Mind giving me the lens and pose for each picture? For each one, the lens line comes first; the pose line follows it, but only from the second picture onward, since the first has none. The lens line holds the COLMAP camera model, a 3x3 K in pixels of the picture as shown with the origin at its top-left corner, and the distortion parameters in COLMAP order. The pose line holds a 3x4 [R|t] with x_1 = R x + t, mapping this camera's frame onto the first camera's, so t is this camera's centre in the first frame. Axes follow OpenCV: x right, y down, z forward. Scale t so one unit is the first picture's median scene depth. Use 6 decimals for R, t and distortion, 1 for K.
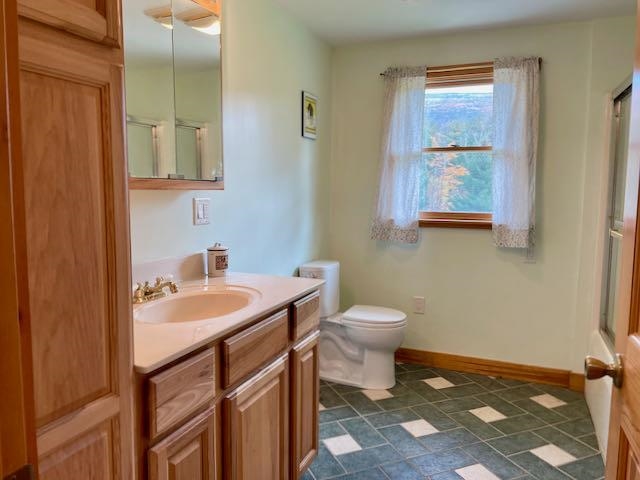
lens RADIAL K [[501.8, 0, 320.9], [0, 501.8, 236.7], [0, 0, 1]] dist [0.078667, -0.113071]
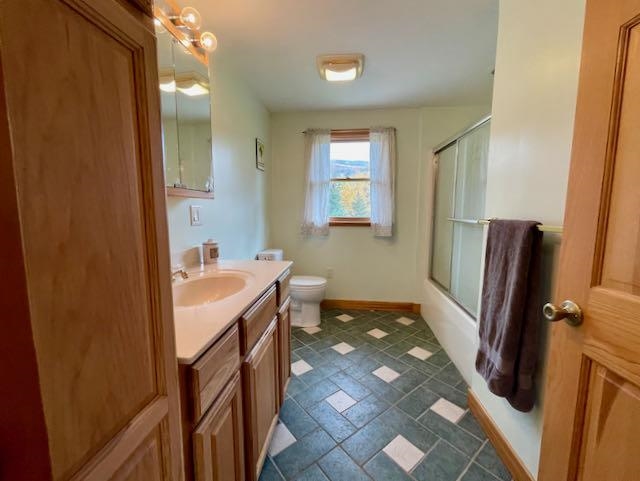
lens RADIAL K [[271.8, 0, 319.8], [0, 271.8, 240.6], [0, 0, 1]] dist [-0.001874, -0.000131]
pose [[0.960639, -0.039475, 0.274982, -0.115623], [0.034940, 0.999161, 0.021370, 0.011052], [-0.275595, -0.010921, 0.961212, 0.202920]]
